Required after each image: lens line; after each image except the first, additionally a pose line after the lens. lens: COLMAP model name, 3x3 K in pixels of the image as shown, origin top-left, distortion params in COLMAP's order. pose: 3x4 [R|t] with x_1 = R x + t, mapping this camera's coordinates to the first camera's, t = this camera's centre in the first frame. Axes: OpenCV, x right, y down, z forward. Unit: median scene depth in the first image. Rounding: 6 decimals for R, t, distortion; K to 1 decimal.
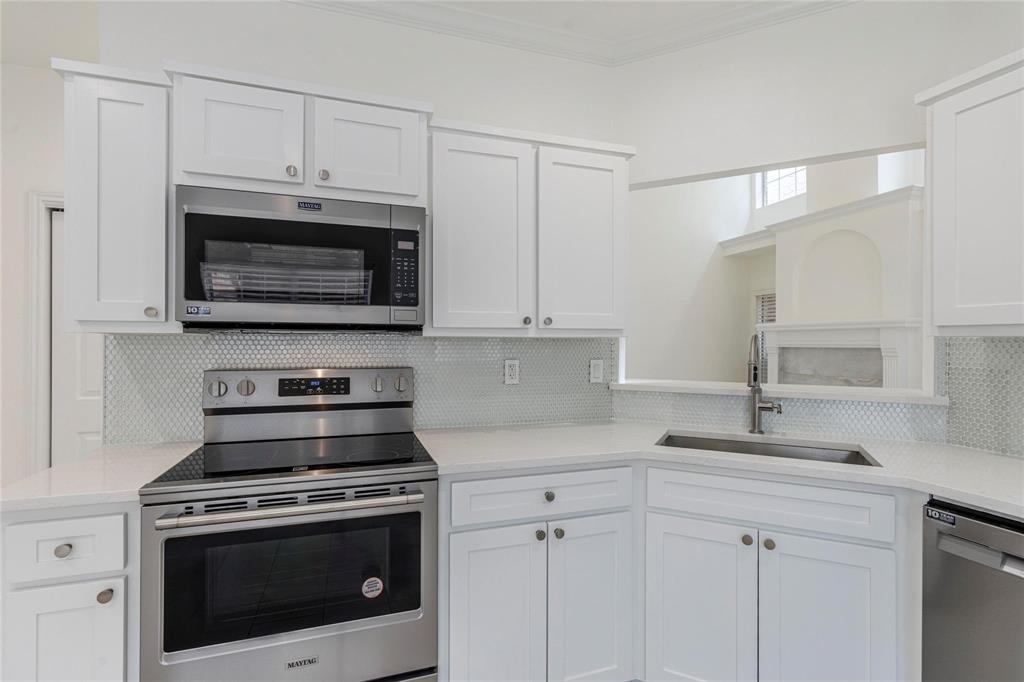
lens RADIAL K [[475.5, 0, 512.0], [0, 475.5, 341.0], [0, 0, 1]] dist [-0.003948, -0.000349]
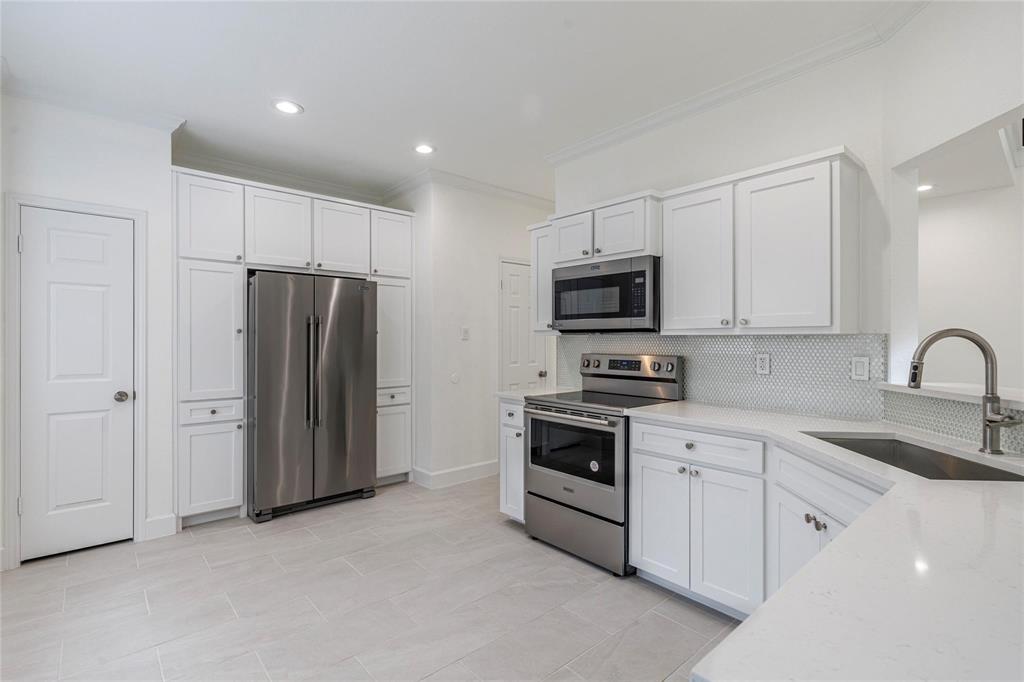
lens RADIAL K [[482.1, 0, 511.8], [0, 482.1, 347.5], [0, 0, 1]] dist [-0.000337, 0.000089]
pose [[0.393568, 0.013141, -0.919202, 1.136942], [0.001426, 0.999888, 0.014905, 0.006399], [0.919295, -0.007177, 0.393505, -0.065649]]
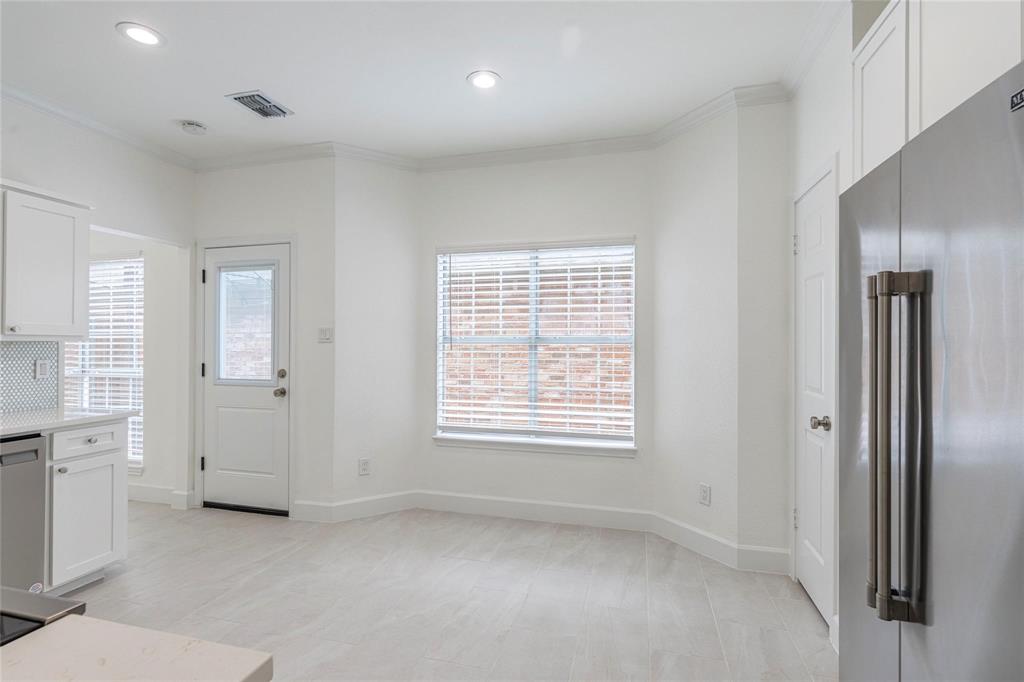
lens RADIAL K [[479.0, 0, 508.2], [0, 479.0, 340.7], [0, 0, 1]] dist [0.000850, 0.000060]
pose [[-0.828391, 0.000529, 0.560150, -1.128001], [-0.002433, 0.999987, -0.004541, -0.004723], [-0.560145, -0.005125, -0.828379, 0.862901]]
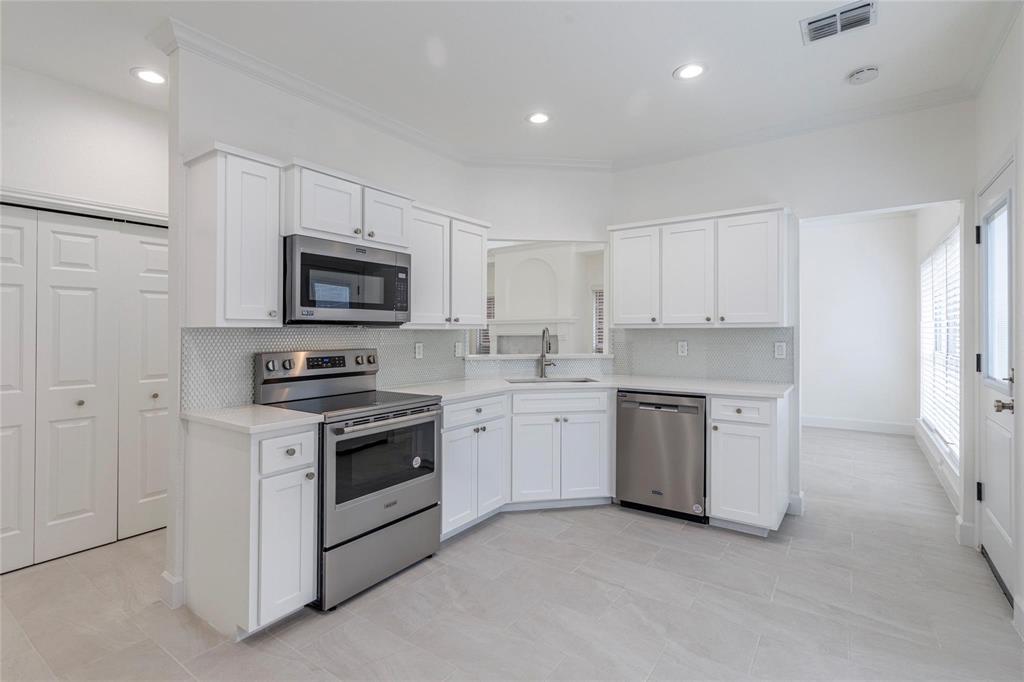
lens RADIAL K [[479.0, 0, 508.2], [0, 479.0, 340.7], [0, 0, 1]] dist [0.000850, 0.000060]
pose [[0.806403, -0.017840, 0.591097, -0.937324], [0.008062, 0.999784, 0.019176, 0.003458], [-0.591311, -0.010698, 0.806372, -0.622969]]
